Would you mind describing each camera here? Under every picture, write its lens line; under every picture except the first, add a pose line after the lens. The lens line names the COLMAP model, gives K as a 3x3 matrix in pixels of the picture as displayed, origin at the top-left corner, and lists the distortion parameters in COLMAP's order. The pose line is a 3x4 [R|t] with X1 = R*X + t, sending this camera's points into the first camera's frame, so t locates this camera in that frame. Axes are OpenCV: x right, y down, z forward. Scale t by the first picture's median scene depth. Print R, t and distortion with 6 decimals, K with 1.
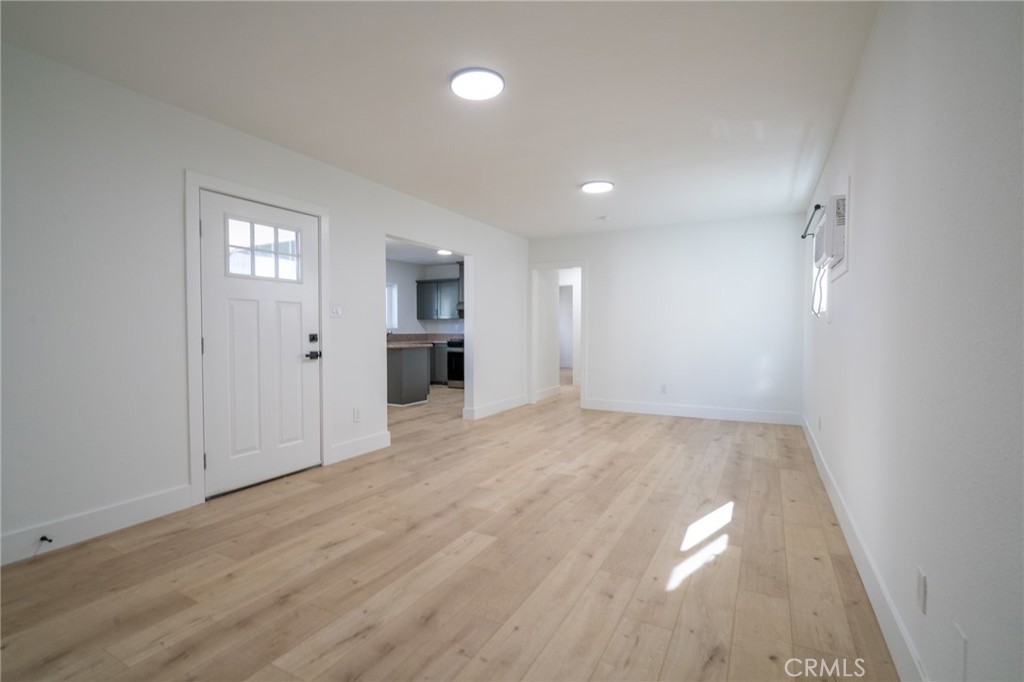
lens RADIAL K [[481.5, 0, 509.2], [0, 481.5, 344.1], [0, 0, 1]] dist [-0.001891, -0.000064]
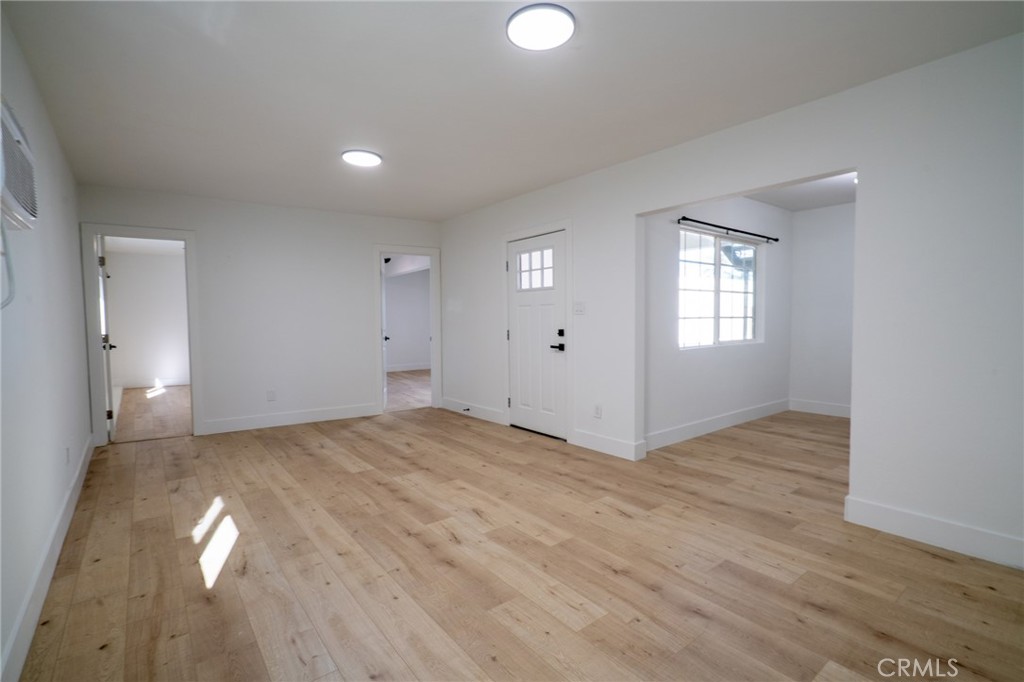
lens RADIAL K [[481.5, 0, 509.2], [0, 481.5, 344.1], [0, 0, 1]] dist [-0.001891, -0.000064]
pose [[-0.413571, 0.051001, -0.909042, 0.938843], [-0.016328, 0.997854, 0.063412, -0.073805], [0.910325, 0.041068, -0.411851, 1.746387]]
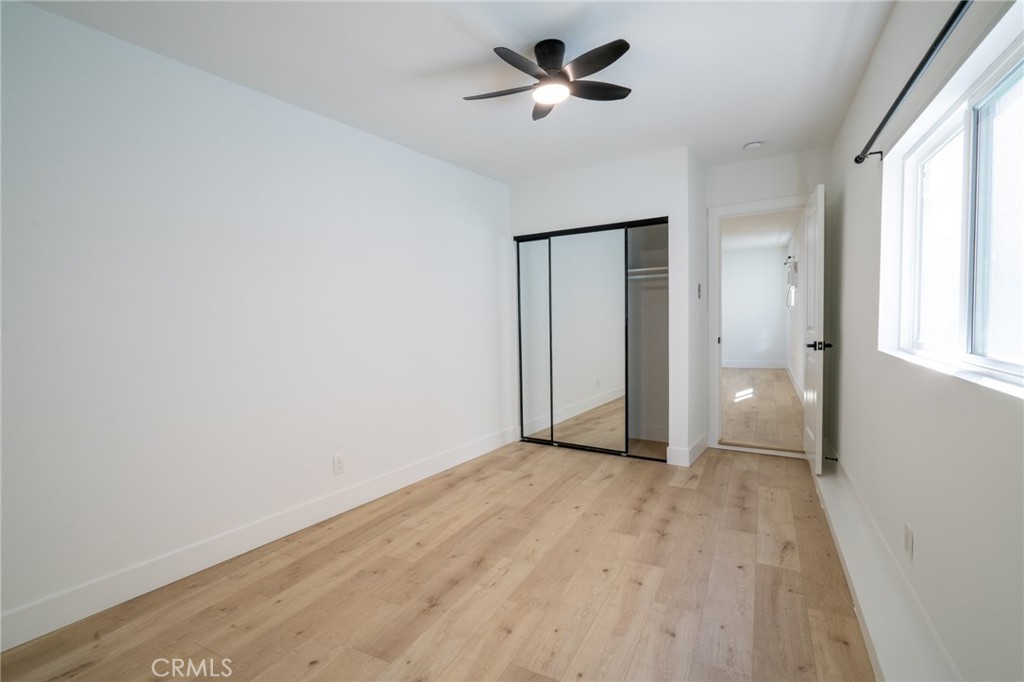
lens RADIAL K [[481.5, 0, 509.2], [0, 481.5, 344.1], [0, 0, 1]] dist [-0.001891, -0.000064]
pose [[0.999635, -0.026859, 0.003002, -0.017557], [0.026749, 0.999129, 0.032028, 0.000101], [-0.003859, -0.031936, 0.999482, -0.032353]]
